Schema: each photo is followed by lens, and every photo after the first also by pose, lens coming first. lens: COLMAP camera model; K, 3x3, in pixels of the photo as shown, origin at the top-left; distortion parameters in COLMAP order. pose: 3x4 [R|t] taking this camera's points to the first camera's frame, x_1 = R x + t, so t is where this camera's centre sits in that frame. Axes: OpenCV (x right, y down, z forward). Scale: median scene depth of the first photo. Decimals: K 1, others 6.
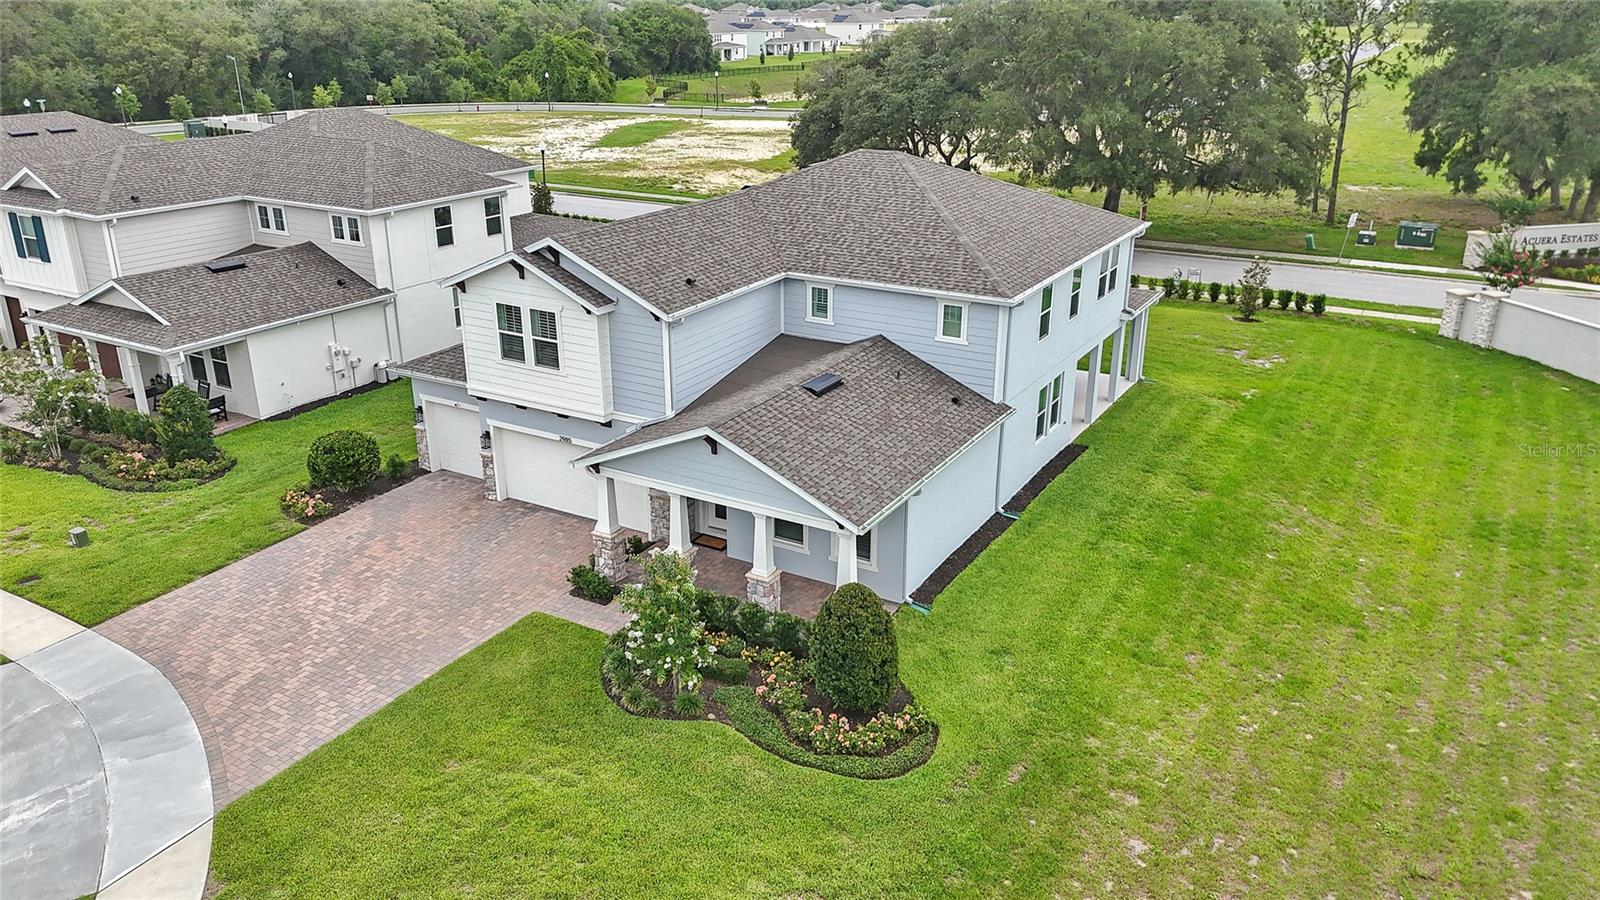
lens RADIAL K [[1177.6, 0, 801.9], [0, 1177.6, 458.4], [0, 0, 1]] dist [0.069163, -0.061089]
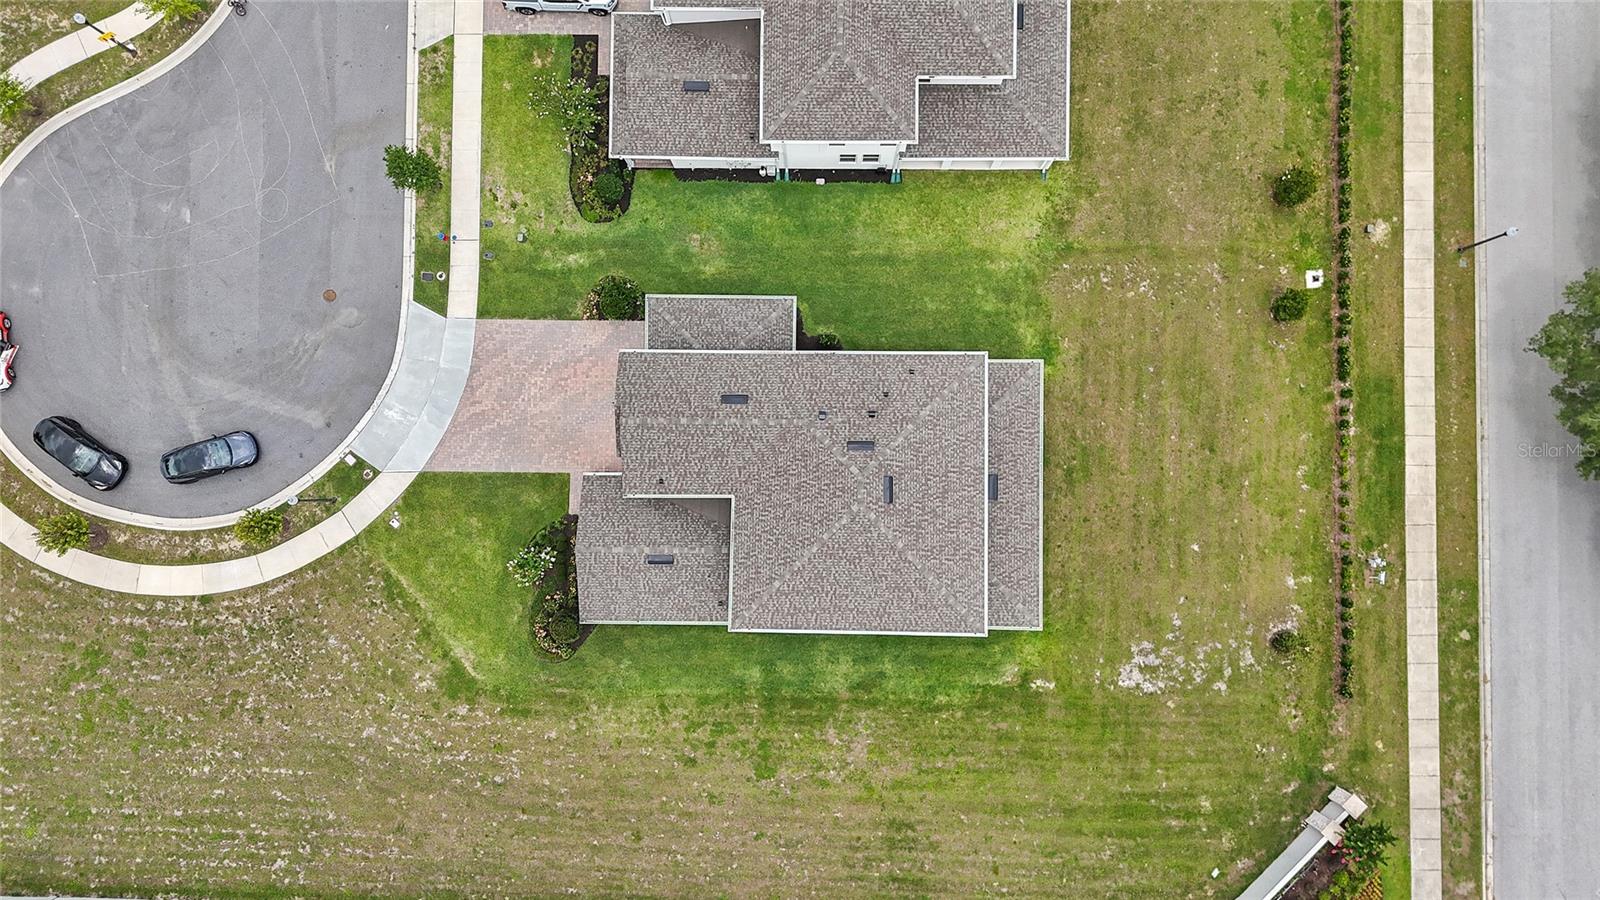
lens RADIAL K [[1175.7, 0, 801.7], [0, 1175.7, 453.7], [0, 0, 1]] dist [0.087443, -0.093262]
pose [[0.488562, 0.871256, -0.047112, 0.066810], [-0.293908, 0.215169, 0.931300, -1.893862], [0.821539, -0.441151, 0.361192, 0.470682]]
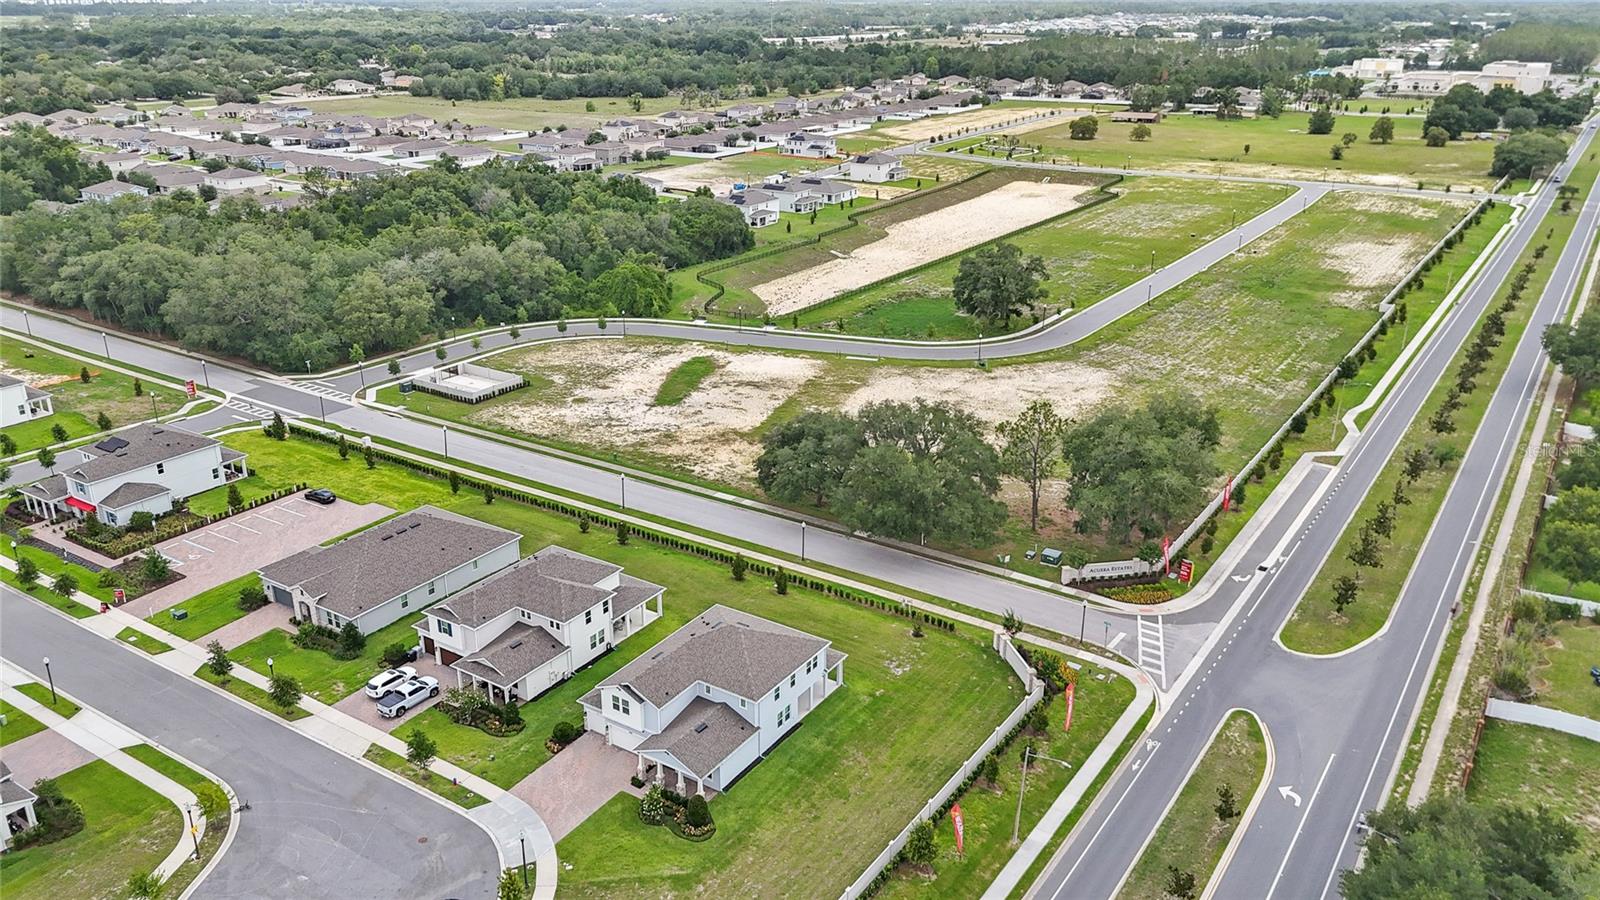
lens RADIAL K [[1177.6, 0, 801.9], [0, 1177.6, 458.4], [0, 0, 1]] dist [0.069163, -0.061089]
pose [[0.998453, 0.019523, -0.052056, 0.445215], [-0.019390, 0.999807, 0.003048, -0.809245], [0.052106, -0.002034, 0.998639, -2.329486]]
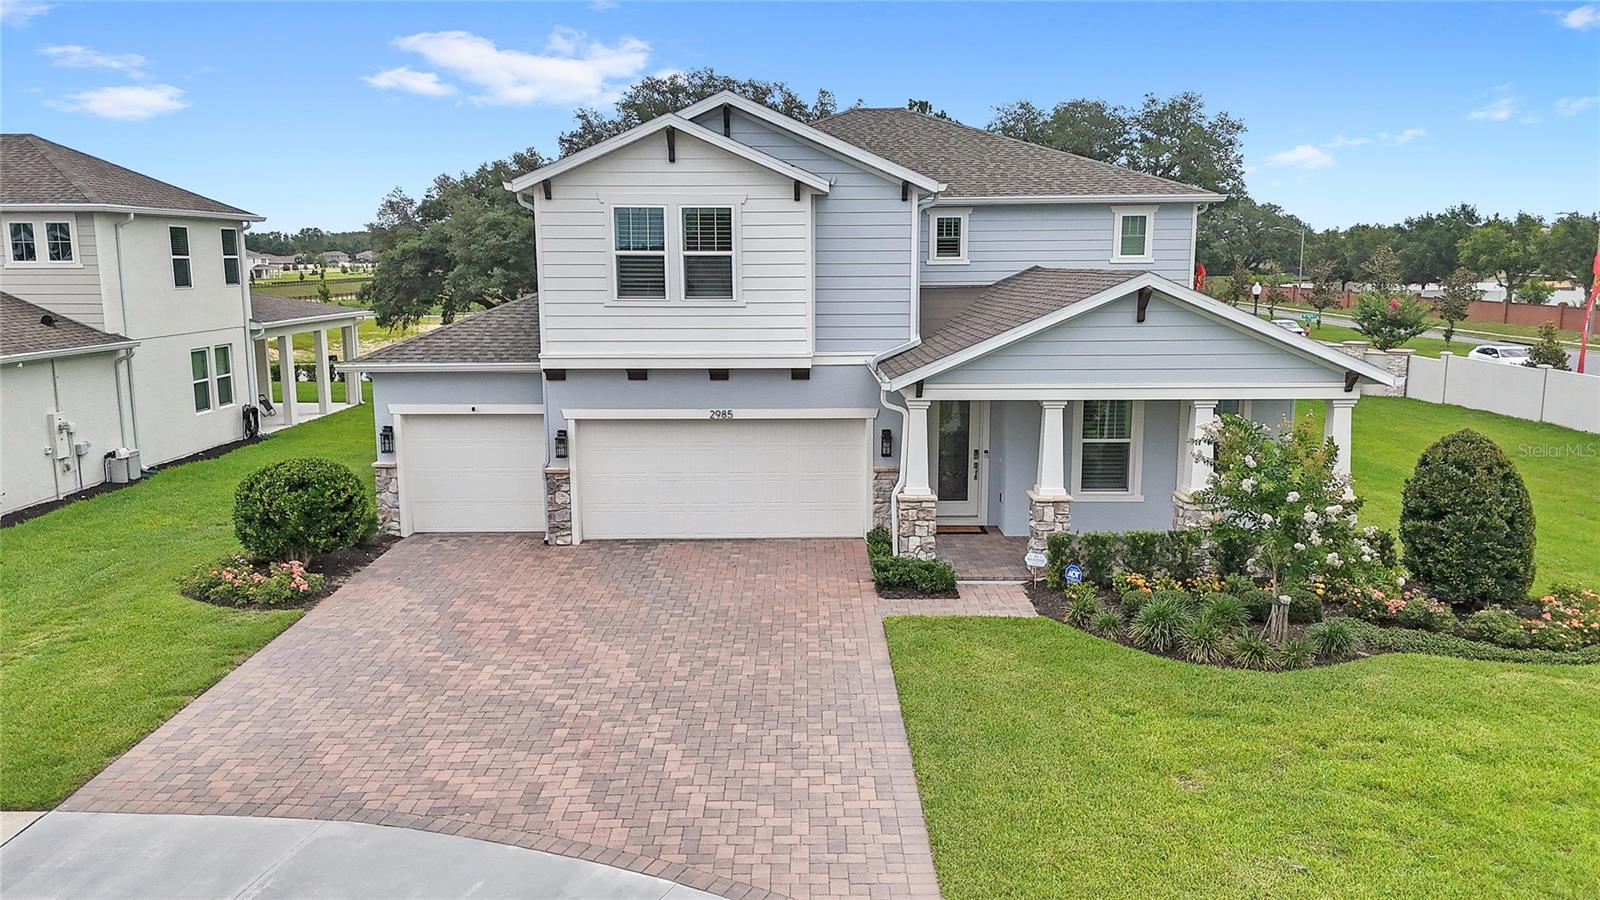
lens RADIAL K [[1177.6, 0, 801.9], [0, 1177.6, 458.4], [0, 0, 1]] dist [0.069163, -0.061089]
pose [[0.866500, -0.088075, 0.491346, -0.477362], [0.185840, 0.970473, -0.153774, 0.115364], [-0.463294, 0.224557, 0.857282, 0.408383]]
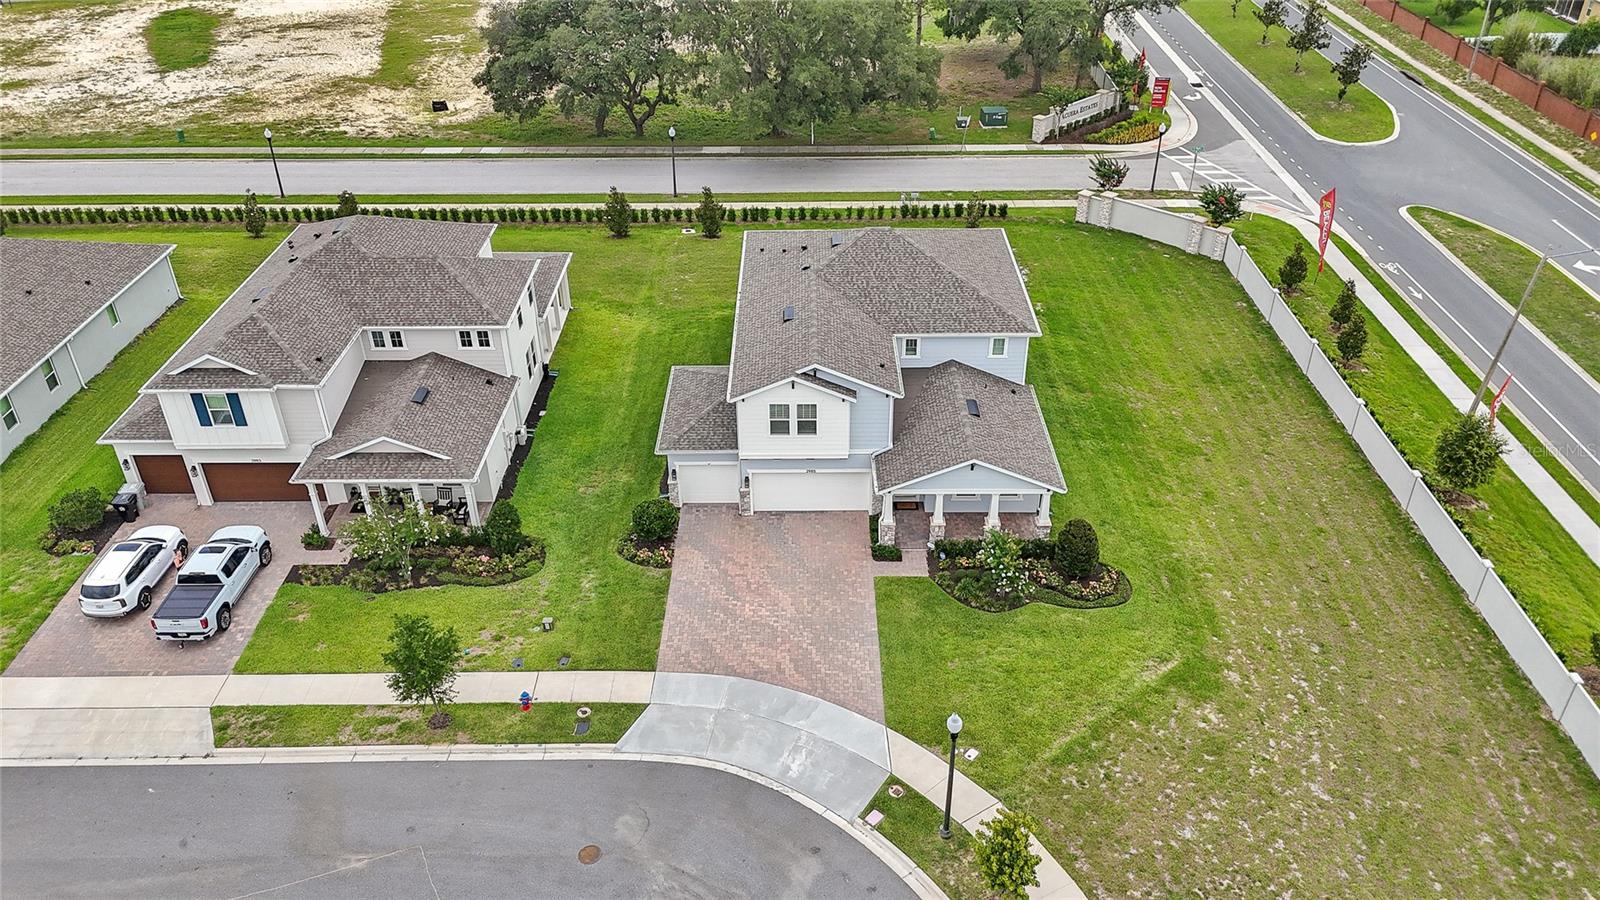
lens RADIAL K [[1175.7, 0, 801.7], [0, 1175.7, 453.7], [0, 0, 1]] dist [0.087443, -0.093262]
pose [[0.867864, -0.274846, 0.413850, -0.858180], [0.189748, 0.953254, 0.235164, -0.414297], [-0.459138, -0.125563, 0.879446, -0.410570]]
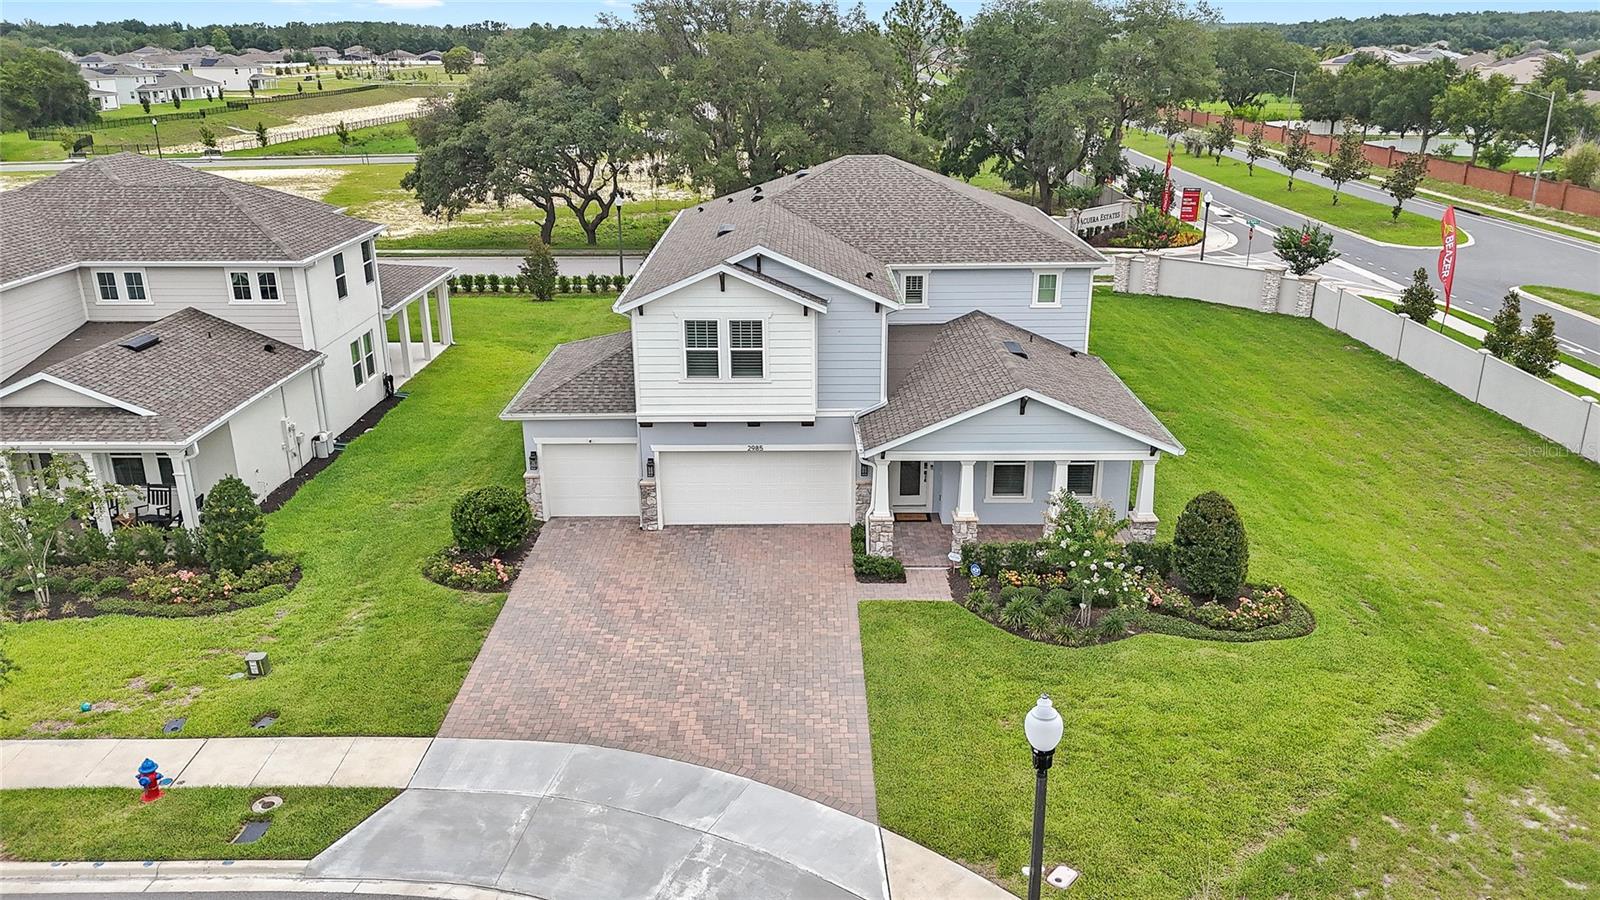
lens RADIAL K [[1175.7, 0, 801.7], [0, 1175.7, 453.7], [0, 0, 1]] dist [0.087443, -0.093262]
pose [[0.867600, -0.169482, 0.467488, -0.620096], [0.187043, 0.982311, 0.008996, -0.012939], [-0.460743, 0.079636, 0.883953, 0.096783]]
